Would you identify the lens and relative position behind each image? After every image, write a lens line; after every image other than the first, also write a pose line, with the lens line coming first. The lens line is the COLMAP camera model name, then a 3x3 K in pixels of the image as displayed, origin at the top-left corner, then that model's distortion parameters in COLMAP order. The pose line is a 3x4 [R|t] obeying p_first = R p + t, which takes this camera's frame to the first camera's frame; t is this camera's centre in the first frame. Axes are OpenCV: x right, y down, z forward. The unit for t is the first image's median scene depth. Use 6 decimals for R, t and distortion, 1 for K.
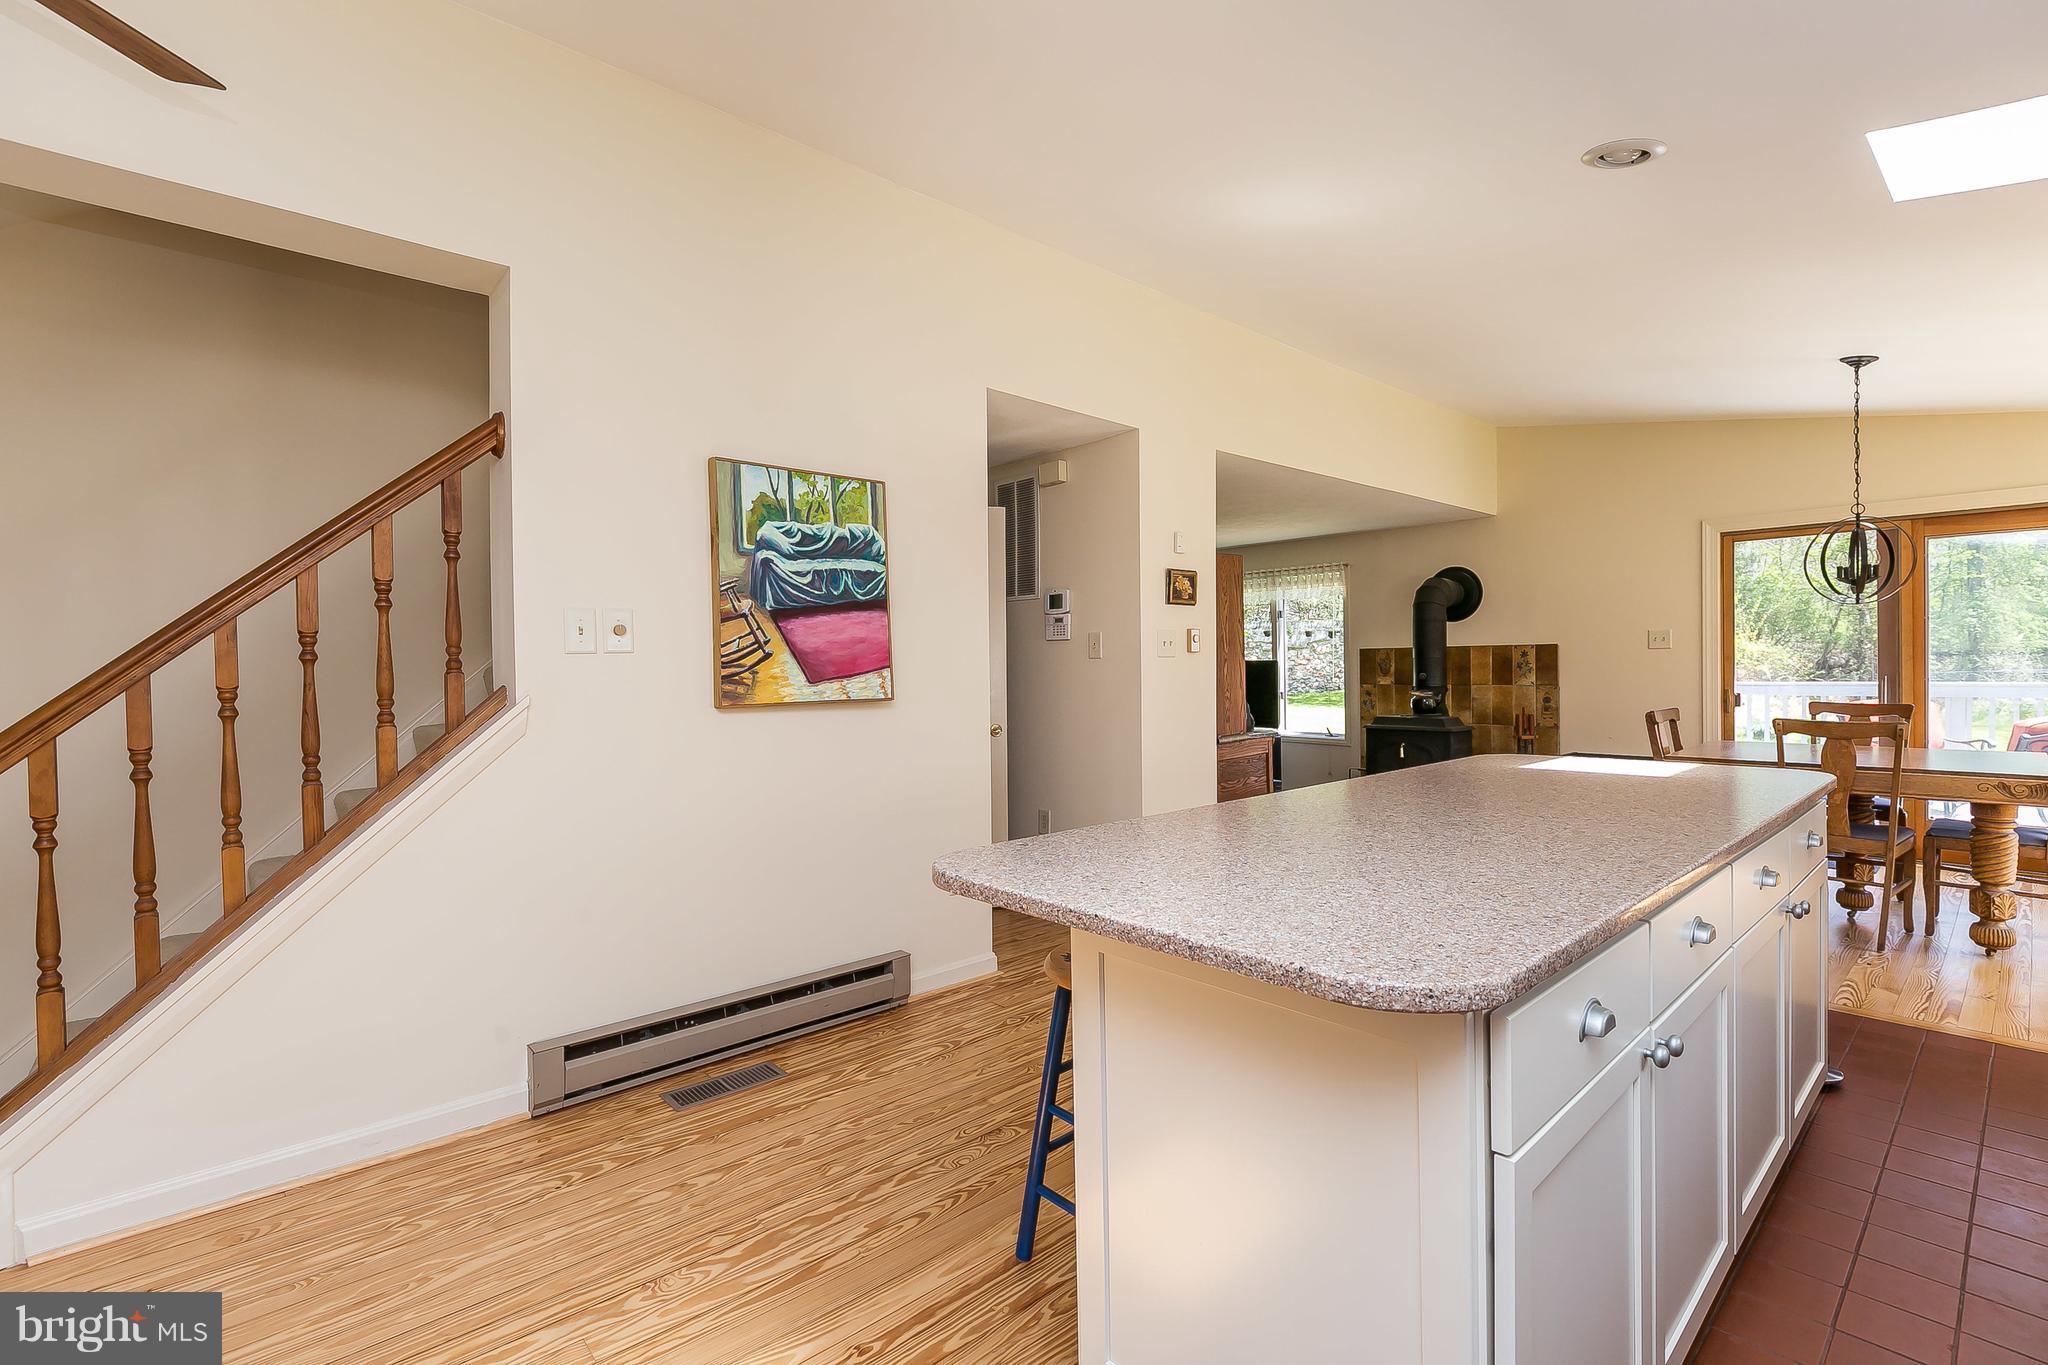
lens RADIAL K [[919.7, 0, 1021.5], [0, 919.7, 675.6], [0, 0, 1]] dist [-0.001423, -0.000879]
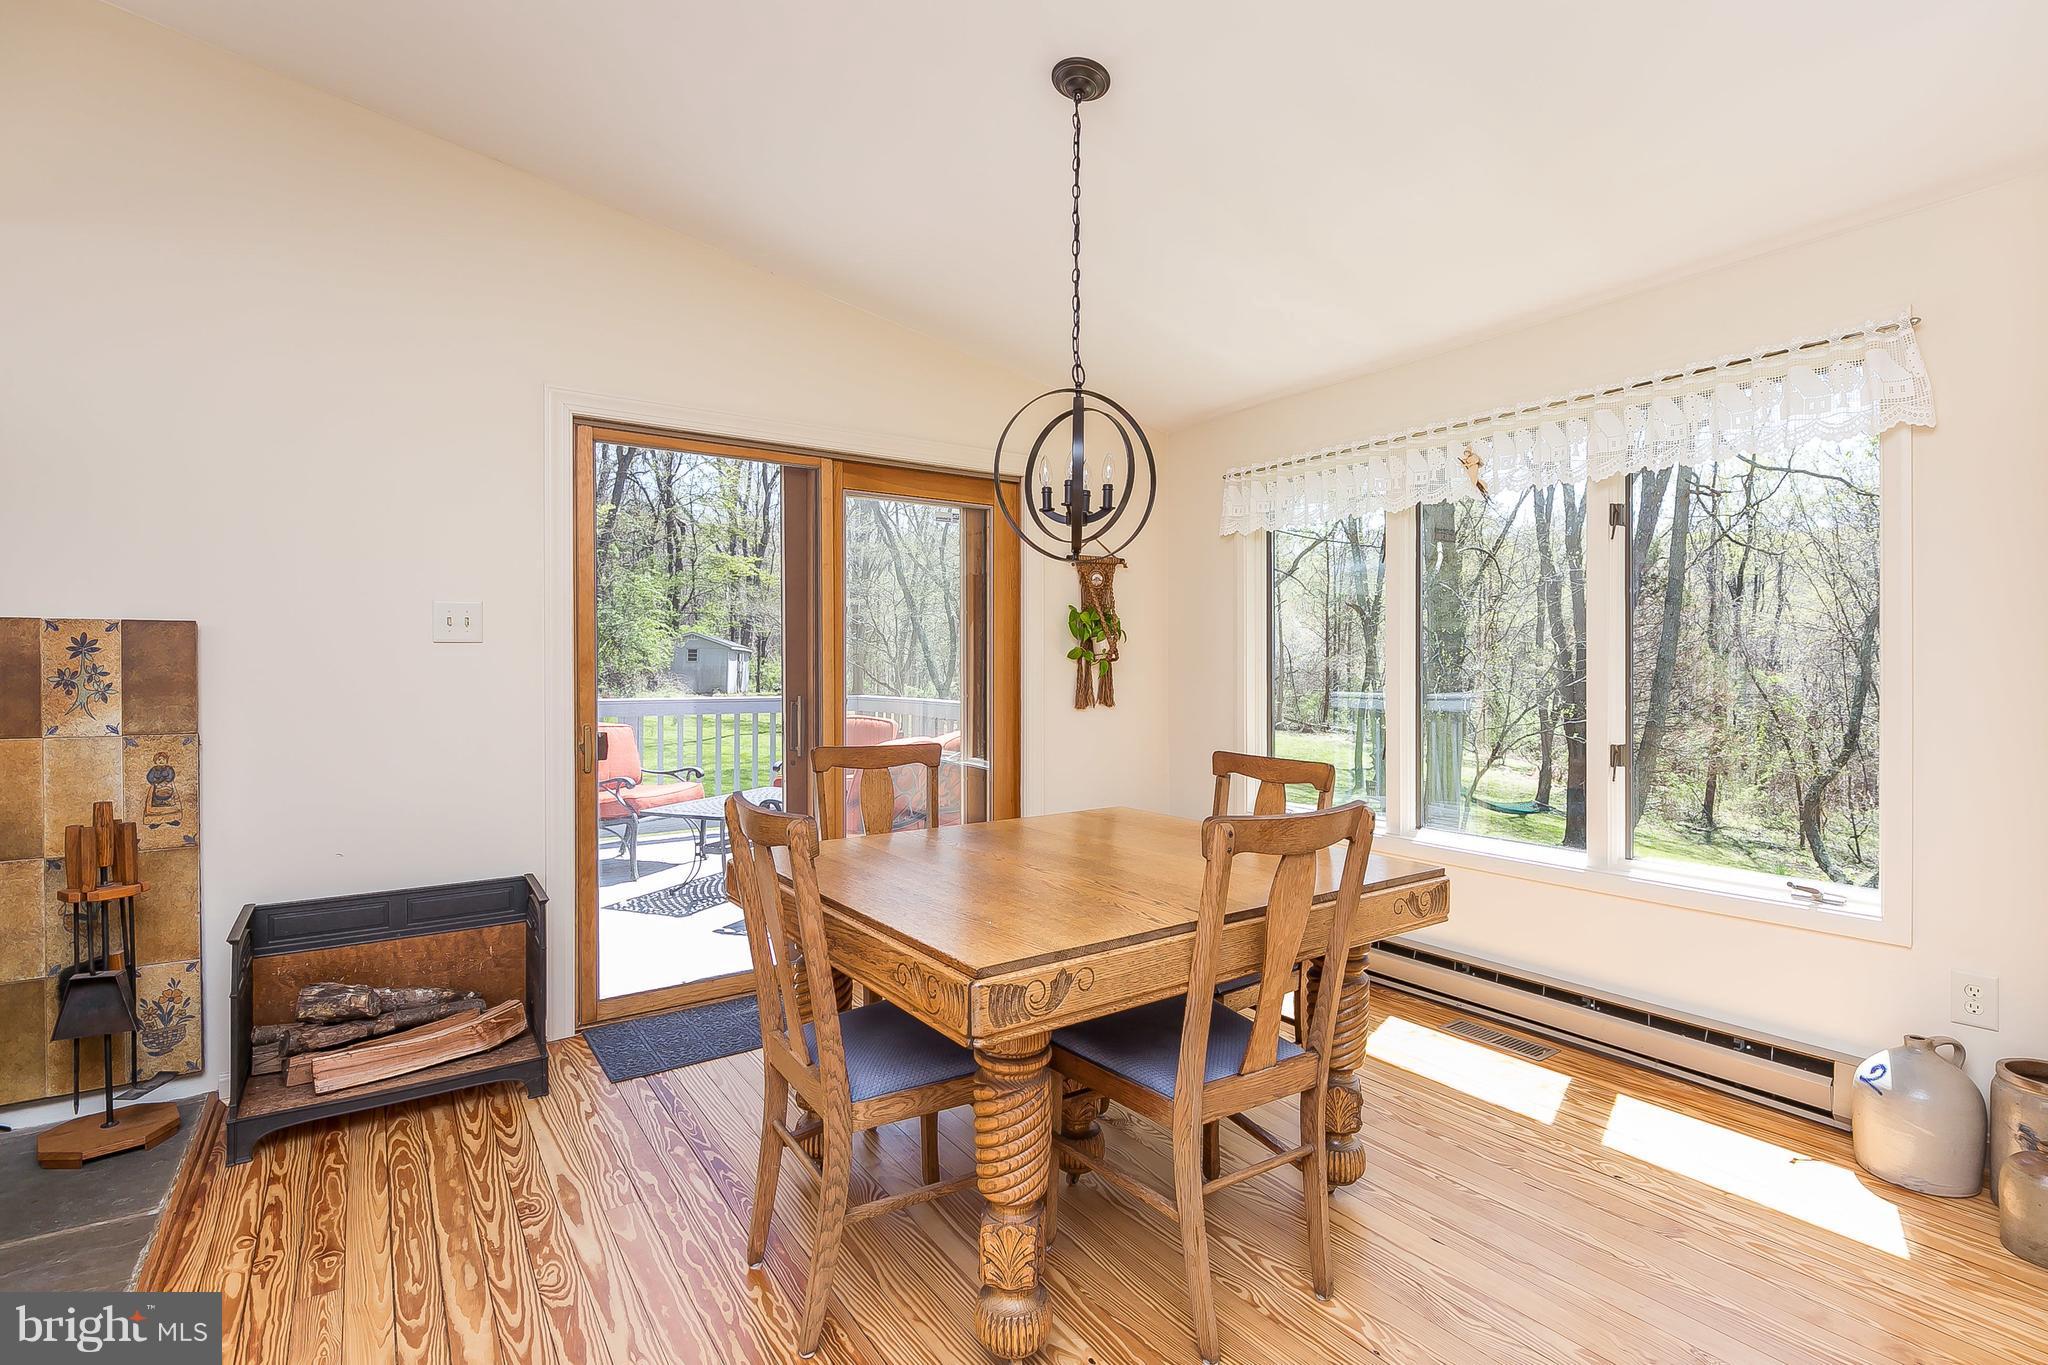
lens RADIAL K [[919.7, 0, 1022.5], [0, 919.7, 686.1], [0, 0, 1]] dist [-0.001423, -0.000879]
pose [[0.145060, -0.003282, 0.989417, 0.262023], [0.011500, 0.999933, 0.001631, -0.005127], [-0.989356, 0.011142, 0.145088, 0.609559]]
